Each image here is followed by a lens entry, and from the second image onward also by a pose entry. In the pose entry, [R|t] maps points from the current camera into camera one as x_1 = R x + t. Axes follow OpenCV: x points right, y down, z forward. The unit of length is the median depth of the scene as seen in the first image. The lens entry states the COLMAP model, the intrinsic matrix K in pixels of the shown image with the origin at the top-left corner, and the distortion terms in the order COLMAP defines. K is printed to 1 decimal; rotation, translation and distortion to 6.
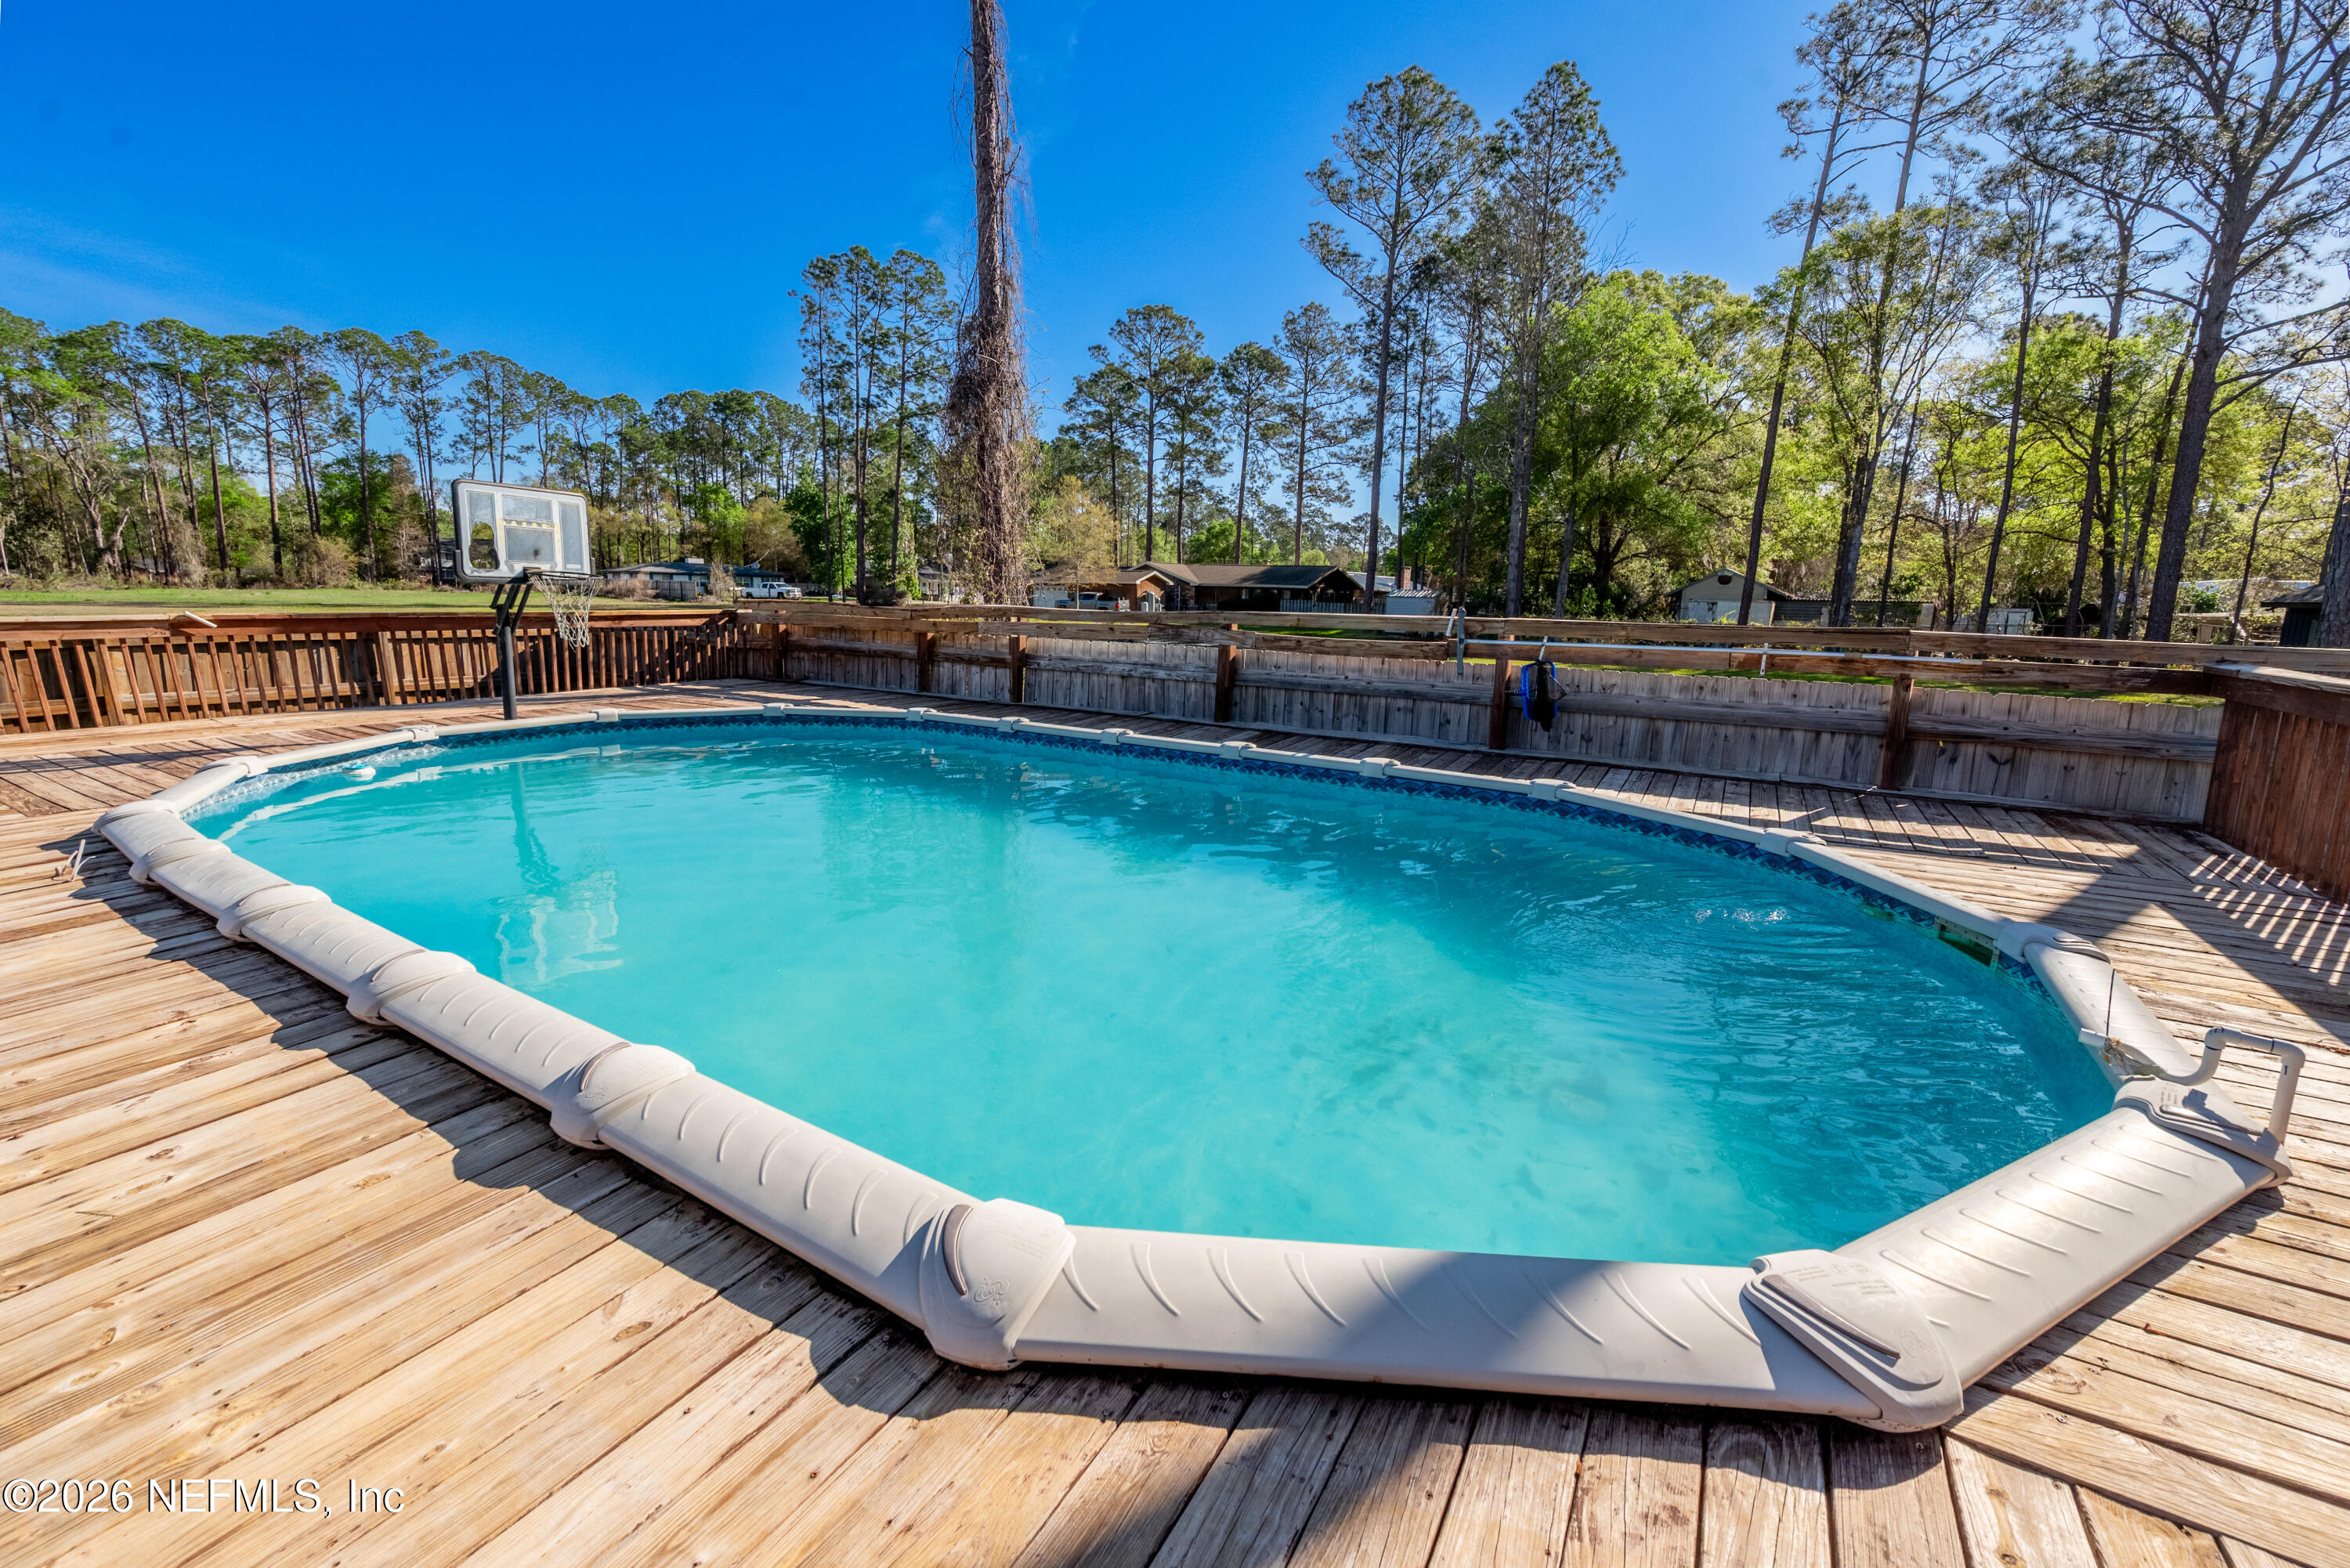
lens RADIAL K [[940.2, 0, 1178.4], [0, 940.2, 742.9], [0, 0, 1]] dist [-0.001272, -0.000131]
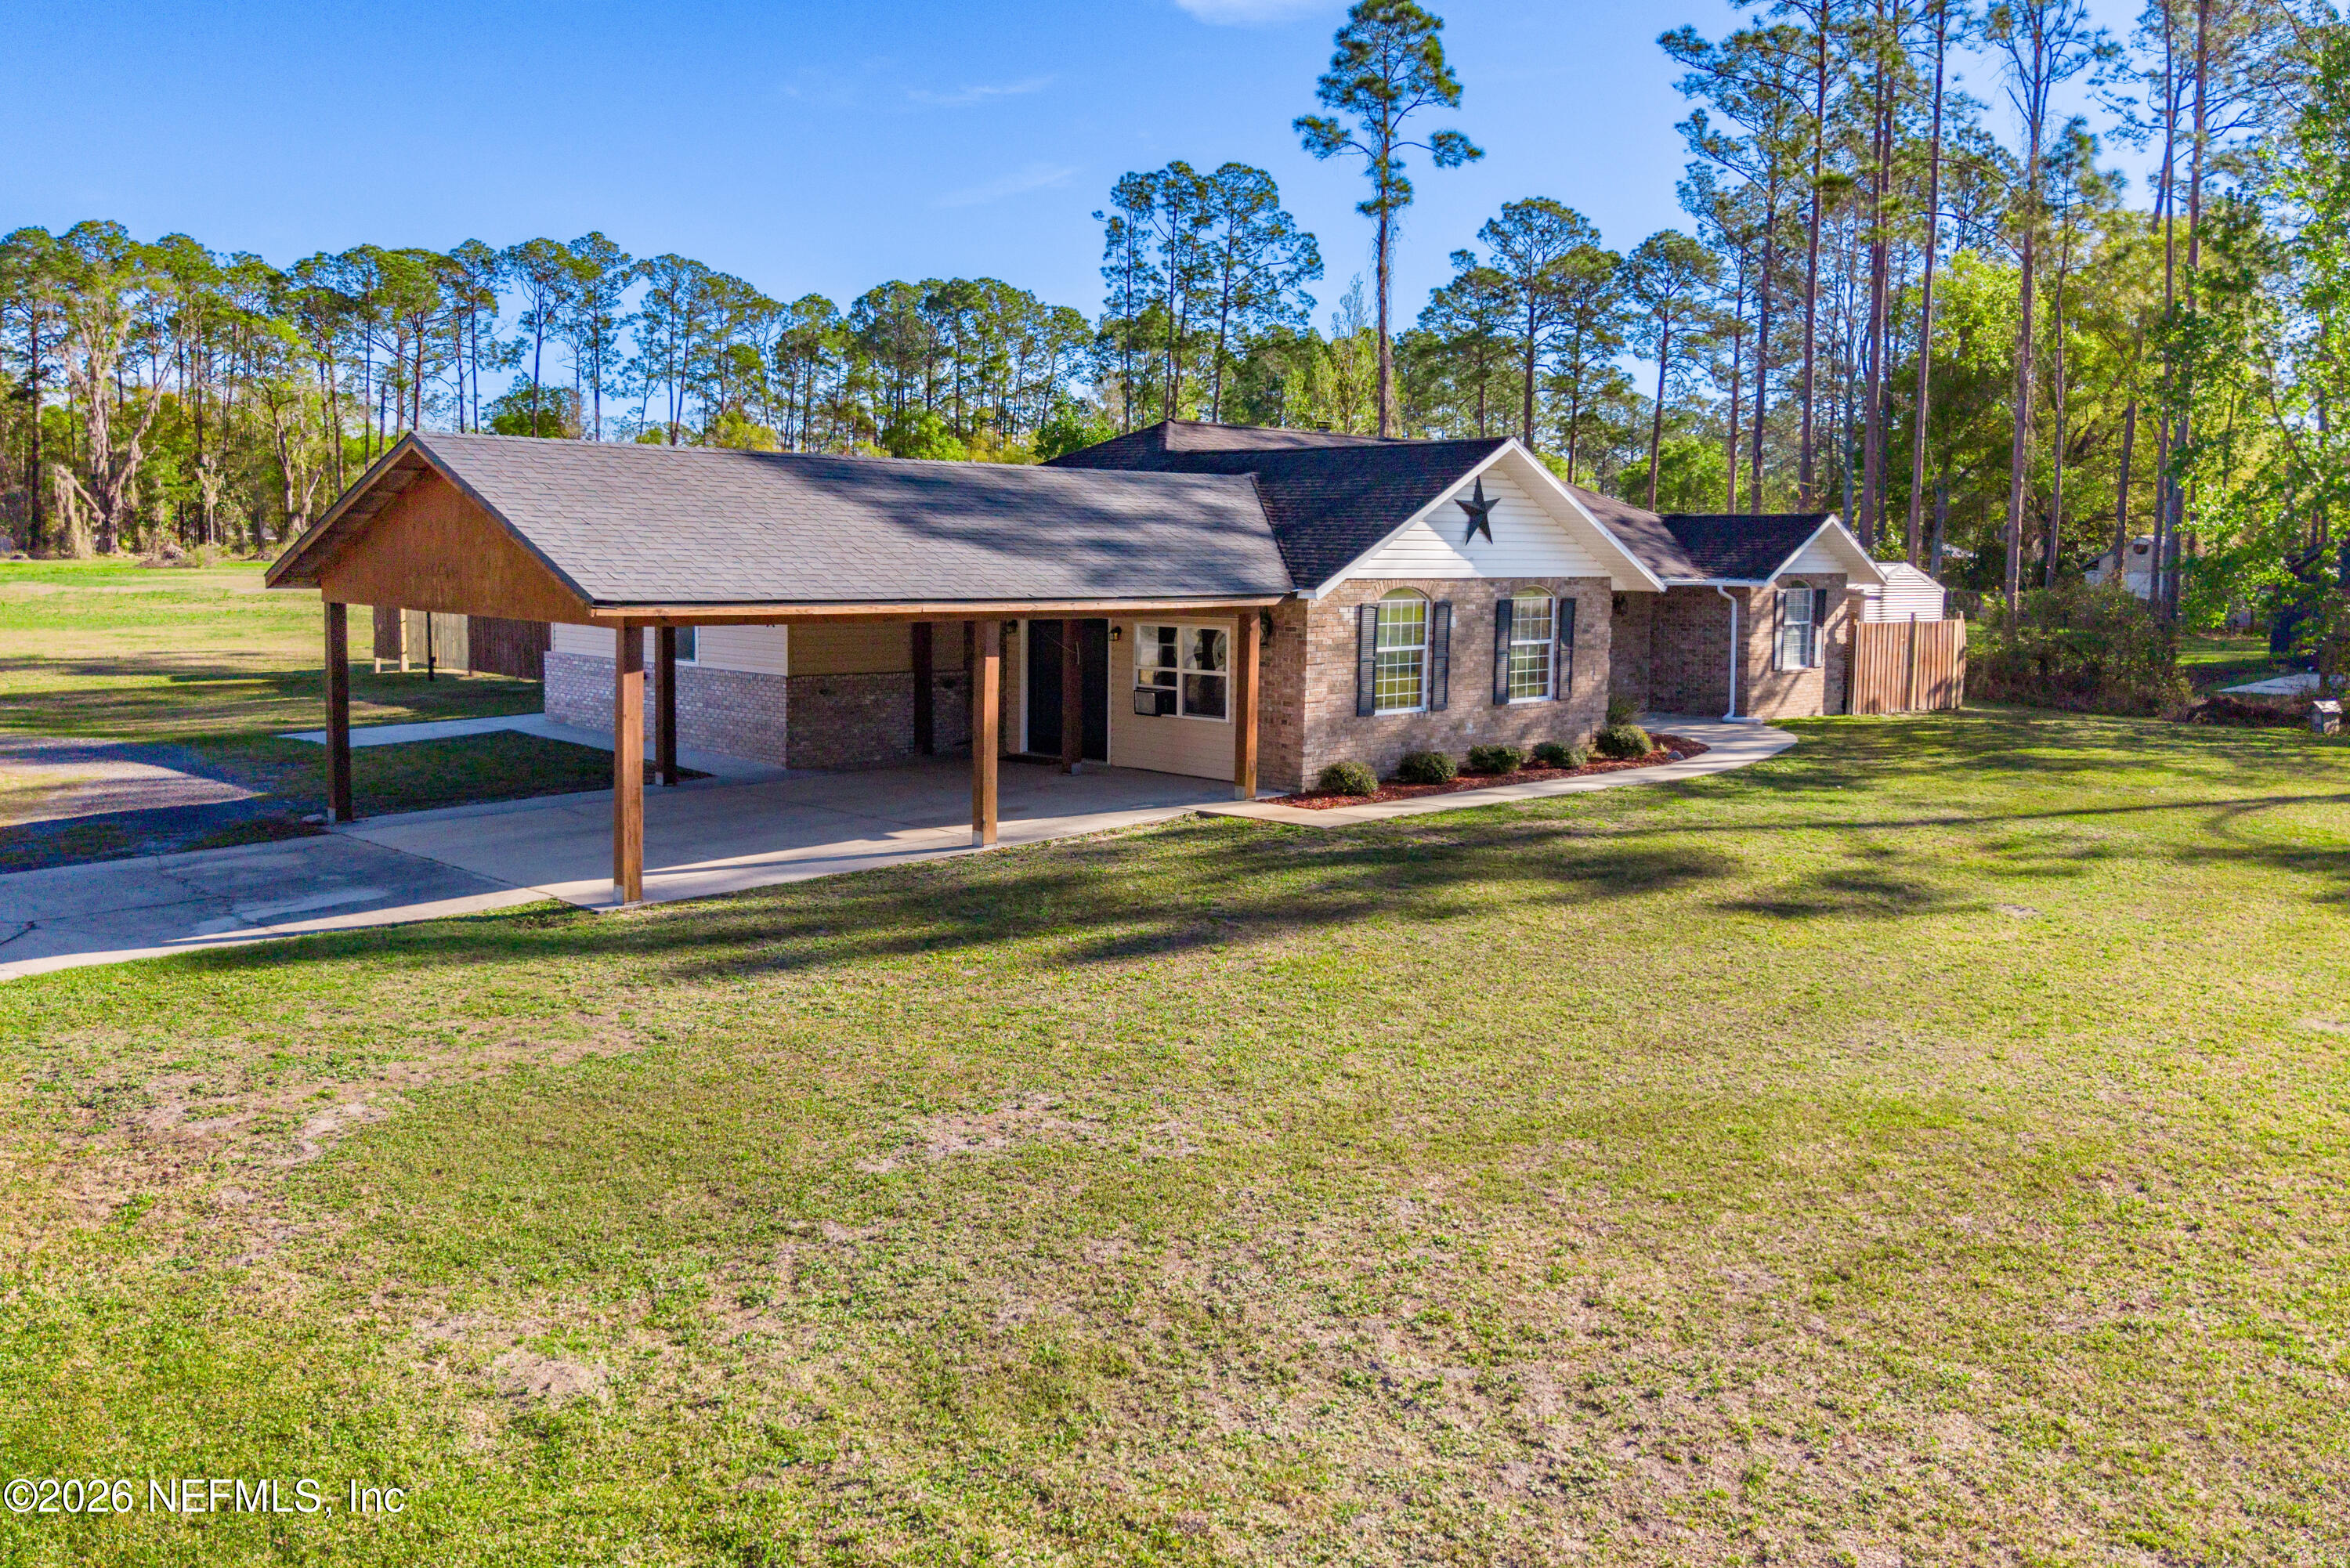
lens RADIAL K [[1936.0, 0, 1184.5], [0, 1936.0, 692.1], [0, 0, 1]] dist [0.033263, -0.070545]
pose [[0.972145, 0.014018, -0.233959, 0.055126], [-0.034407, 0.995931, -0.083296, 0.065170], [0.231839, 0.089026, 0.968672, -0.442470]]
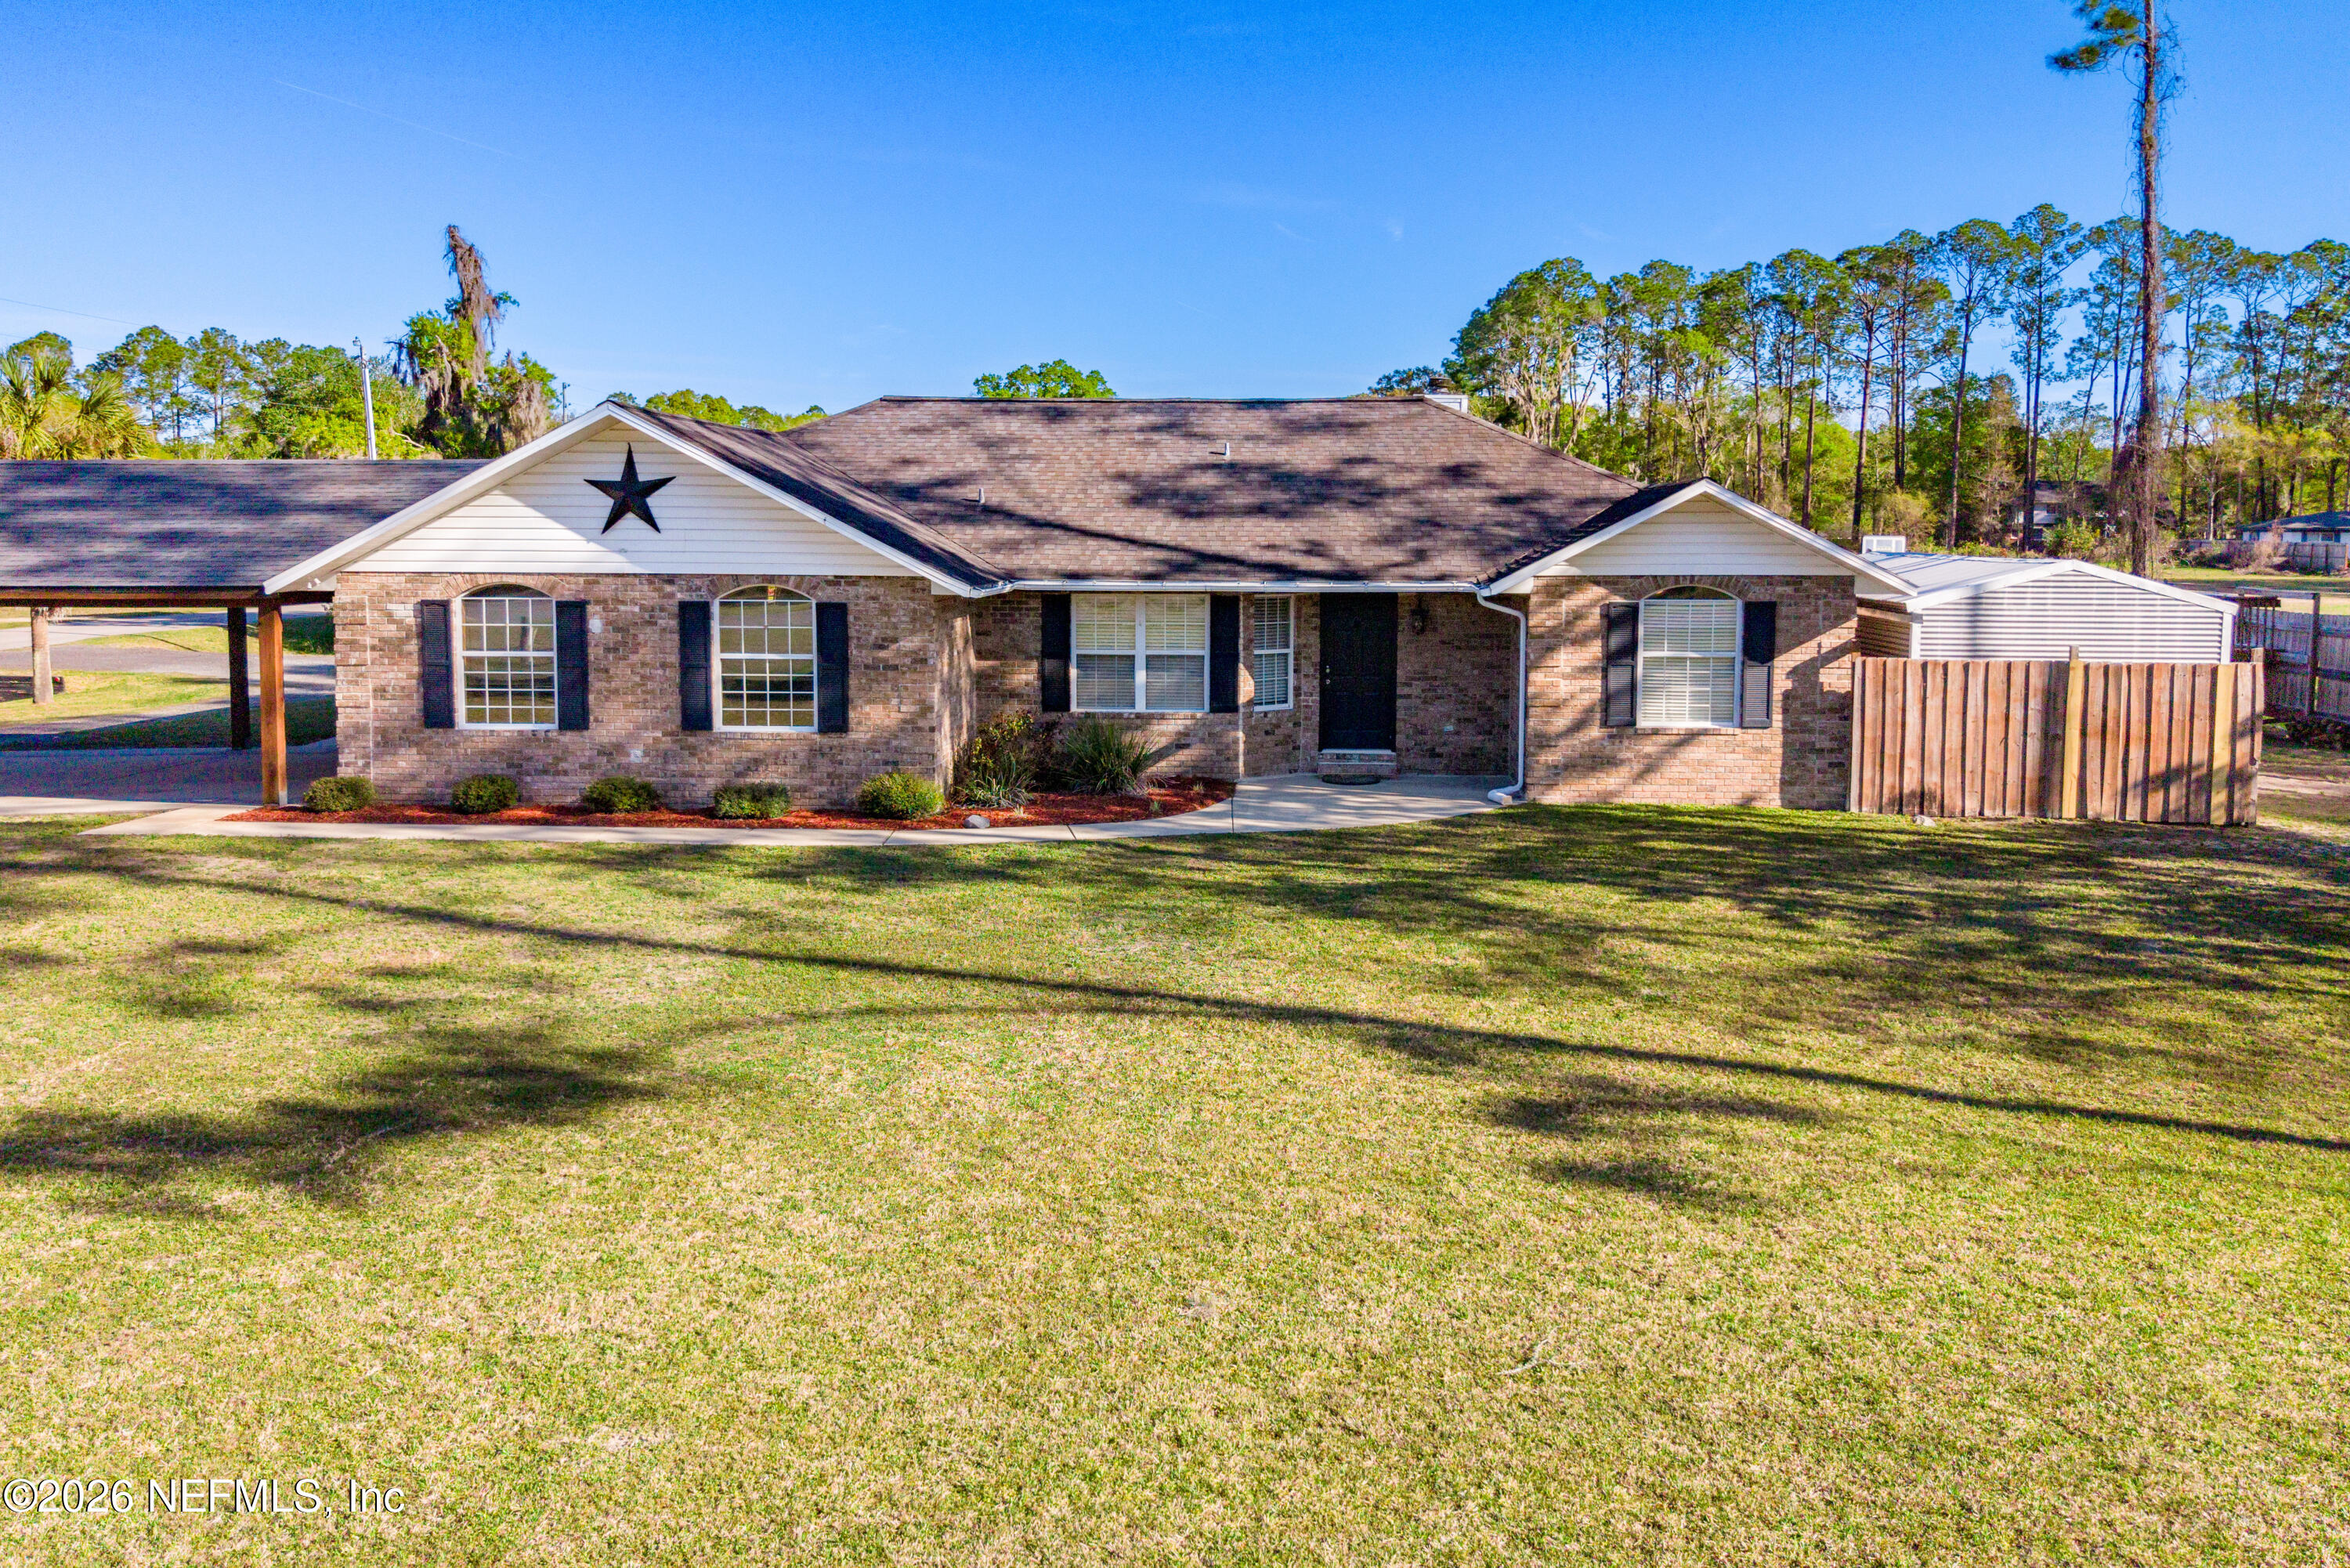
lens RADIAL K [[1936.0, 0, 1184.5], [0, 1936.0, 692.1], [0, 0, 1]] dist [0.033263, -0.070545]
pose [[0.458466, 0.059230, -0.886736, 0.243874], [-0.137908, 0.990432, -0.005146, 0.033901], [0.877947, 0.124647, 0.462248, -0.236350]]
